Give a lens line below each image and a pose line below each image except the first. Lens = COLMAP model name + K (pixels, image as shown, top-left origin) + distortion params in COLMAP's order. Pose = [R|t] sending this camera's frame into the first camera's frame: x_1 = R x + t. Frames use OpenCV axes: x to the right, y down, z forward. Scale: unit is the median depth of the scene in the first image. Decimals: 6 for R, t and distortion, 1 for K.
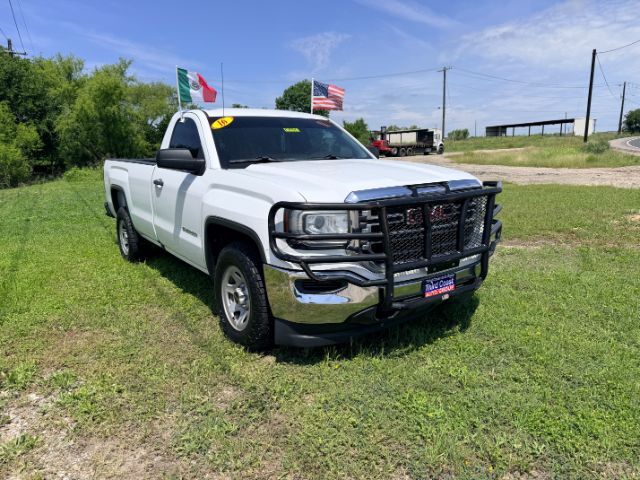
lens RADIAL K [[480.0, 0, 328.1], [0, 480.0, 241.2], [0, 0, 1]] dist [-0.024284, -0.005247]
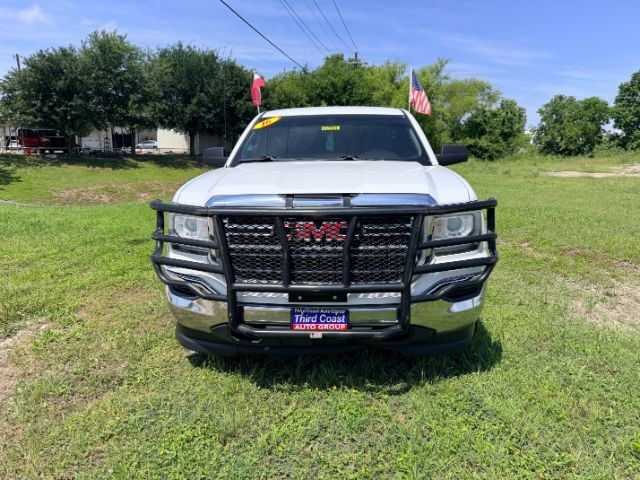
lens RADIAL K [[471.2, 0, 320.0], [0, 471.2, 240.0], [0, 0, 1]] dist [0.002570, -0.001909]
pose [[0.767586, 0.122884, -0.629056, 0.511005], [-0.116722, 0.991837, 0.051326, -0.058294], [0.630228, 0.034028, 0.775664, 0.274190]]
